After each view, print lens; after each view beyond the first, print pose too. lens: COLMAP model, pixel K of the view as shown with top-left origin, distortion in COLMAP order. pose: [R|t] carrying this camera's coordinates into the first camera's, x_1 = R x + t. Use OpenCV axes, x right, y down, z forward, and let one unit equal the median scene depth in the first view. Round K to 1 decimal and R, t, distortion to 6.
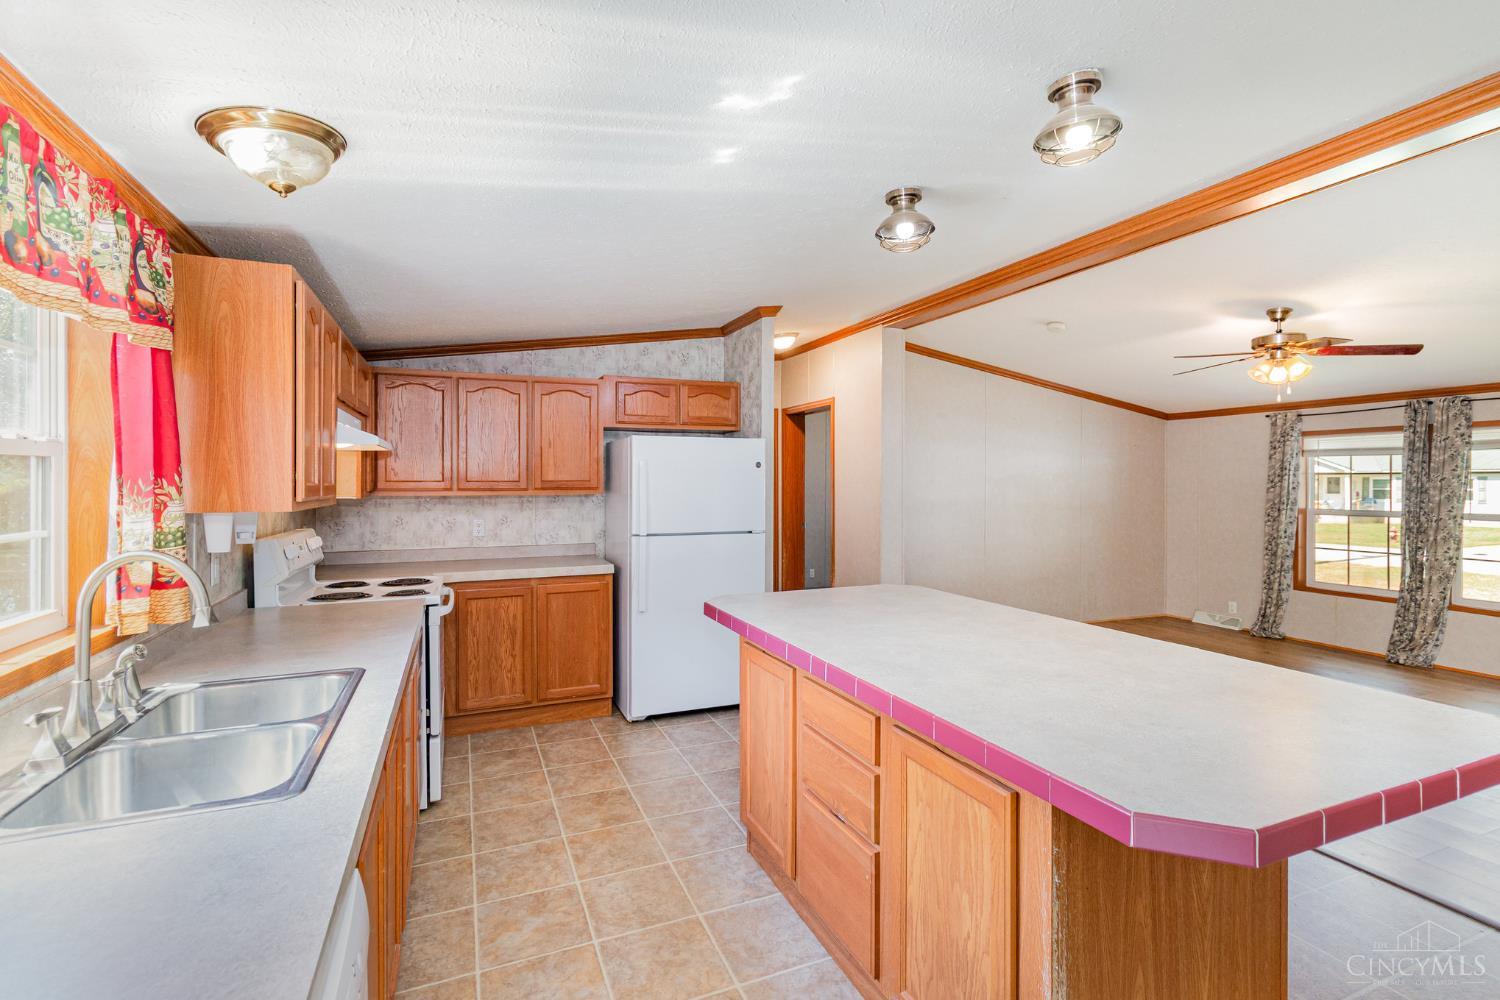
lens RADIAL K [[691.3, 0, 759.6], [0, 691.3, 474.8], [0, 0, 1]] dist [0.004977, -0.000486]
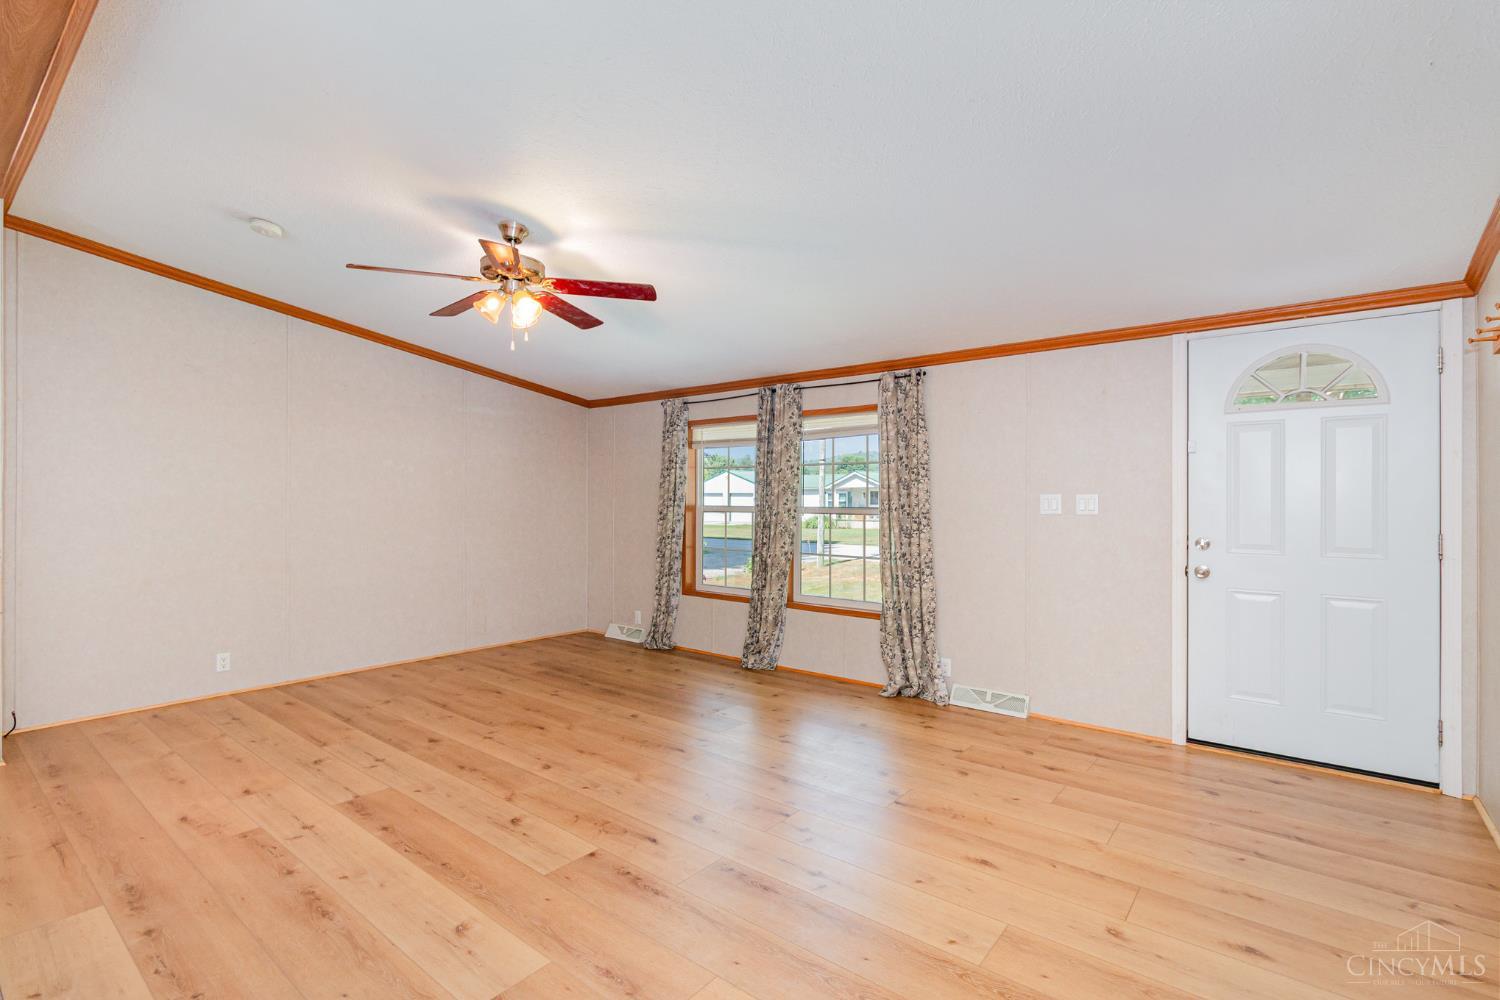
lens RADIAL K [[691.3, 0, 745.7], [0, 691.3, 483.2], [0, 0, 1]] dist [0.004977, -0.000486]
pose [[0.885006, 0.011158, 0.465445, 0.480292], [-0.007022, 0.999919, -0.010620, 0.032743], [-0.465526, 0.006130, 0.885013, 0.177015]]
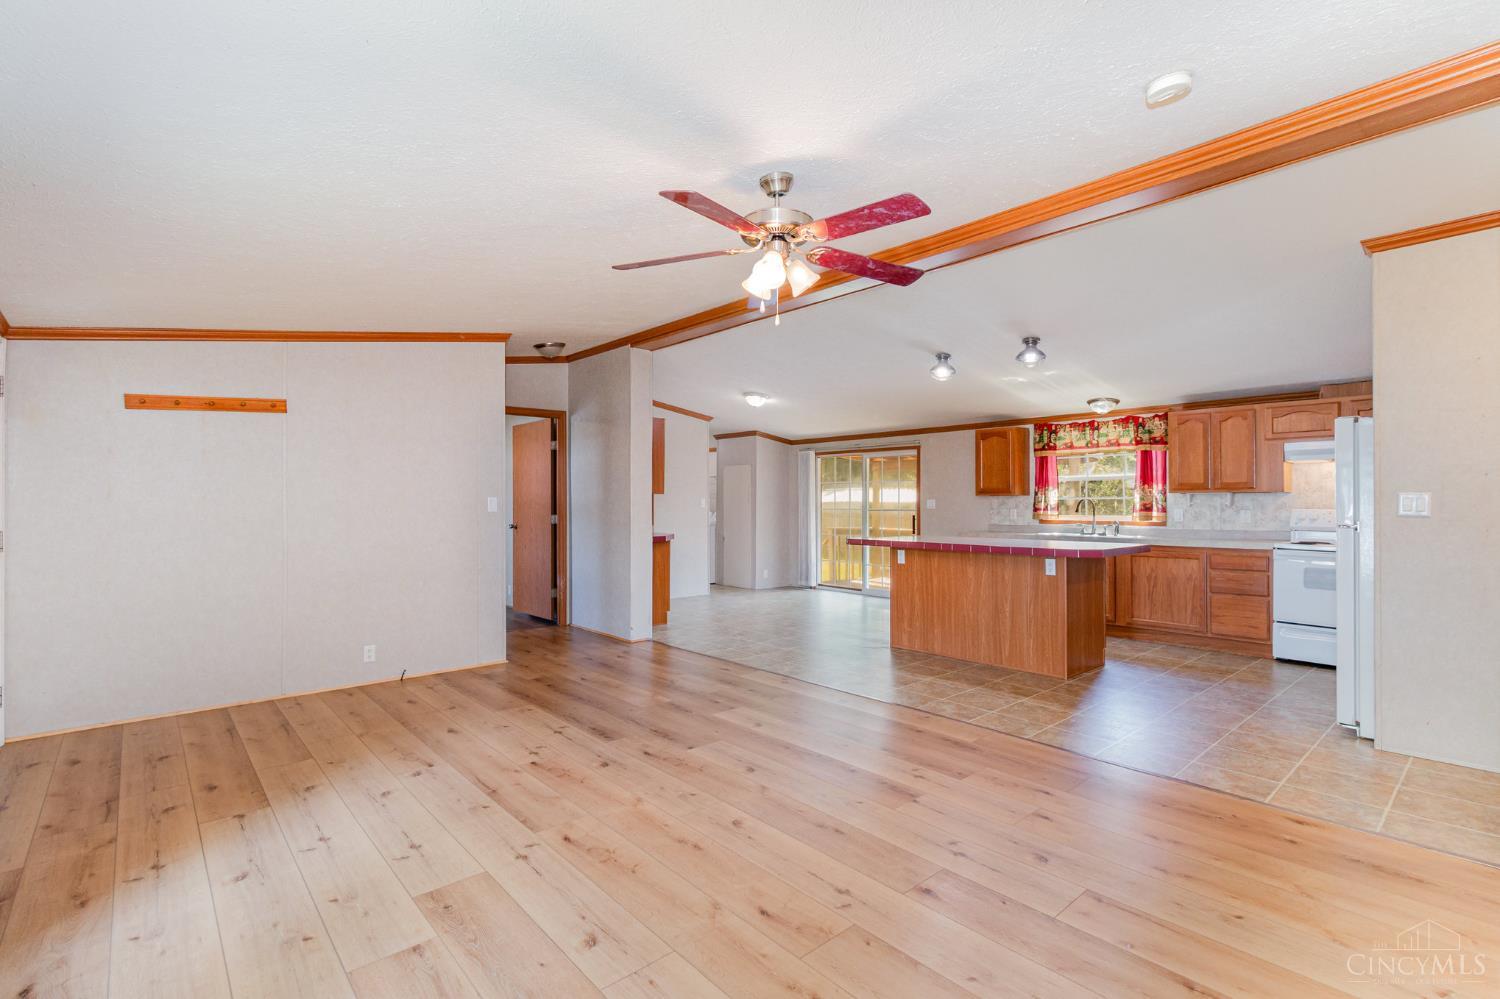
lens RADIAL K [[691.3, 0, 754.0], [0, 691.3, 501.6], [0, 0, 1]] dist [0.004977, -0.000486]
pose [[-0.947723, -0.001138, -0.319091, 0.762292], [0.003413, 0.999900, -0.013703, 0.046497], [0.319075, -0.014075, -0.947625, 1.288897]]
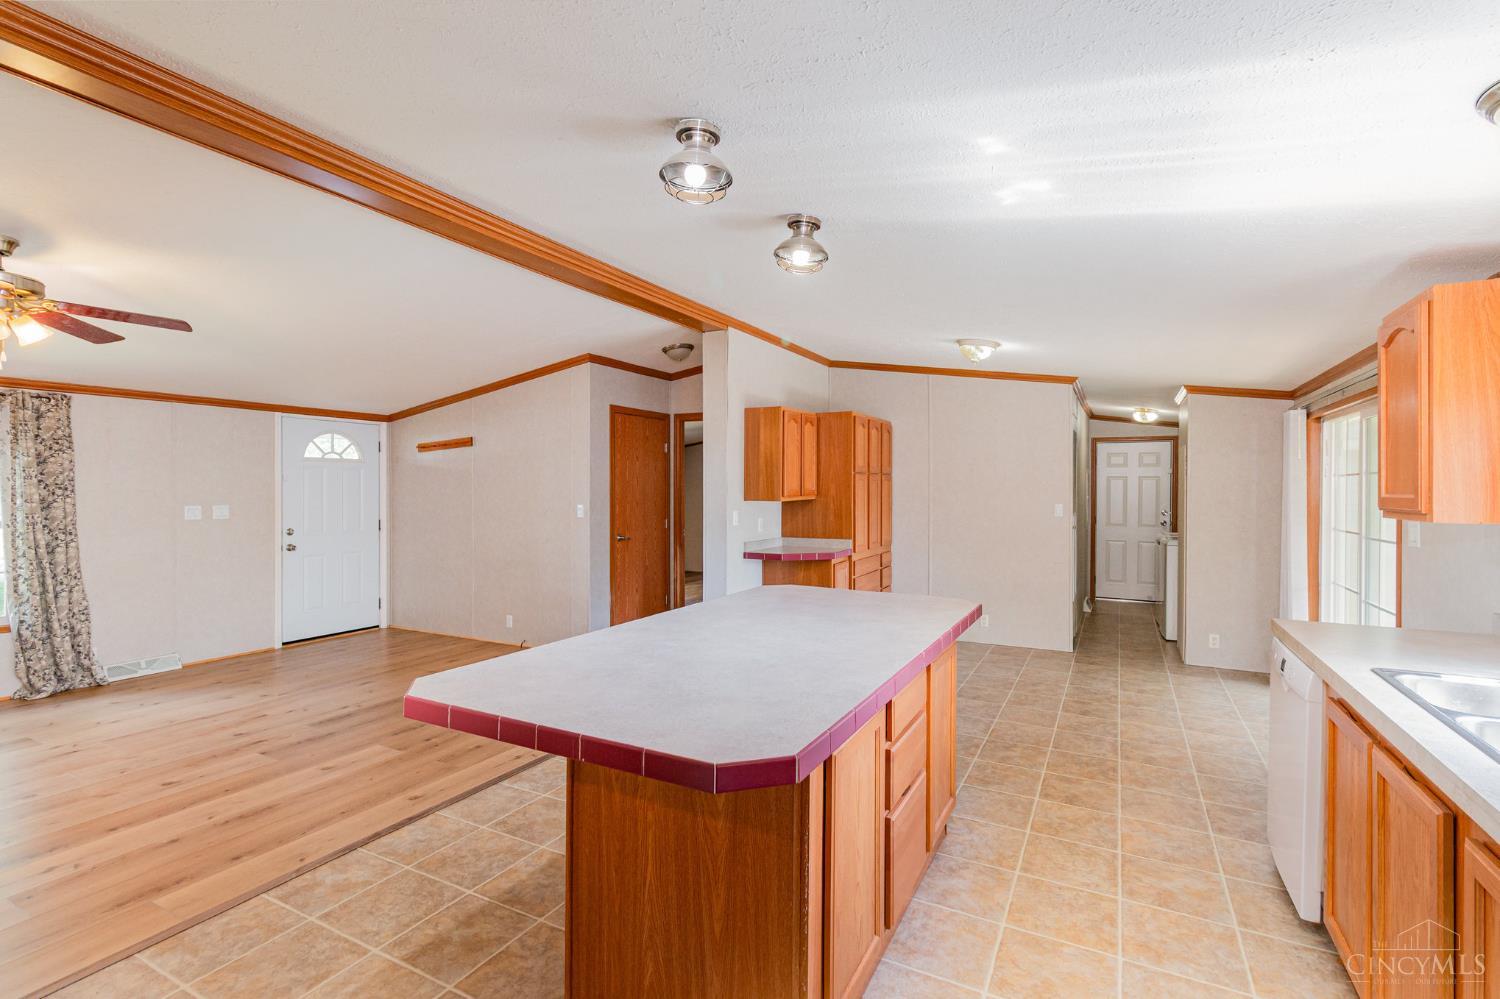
lens RADIAL K [[691.3, 0, 757.3], [0, 691.3, 495.7], [0, 0, 1]] dist [0.004977, -0.000486]
pose [[-0.629289, -0.006538, 0.777144, -0.250171], [-0.014036, 0.999897, -0.002954, 0.009885], [-0.777045, -0.012766, -0.629316, 0.688745]]
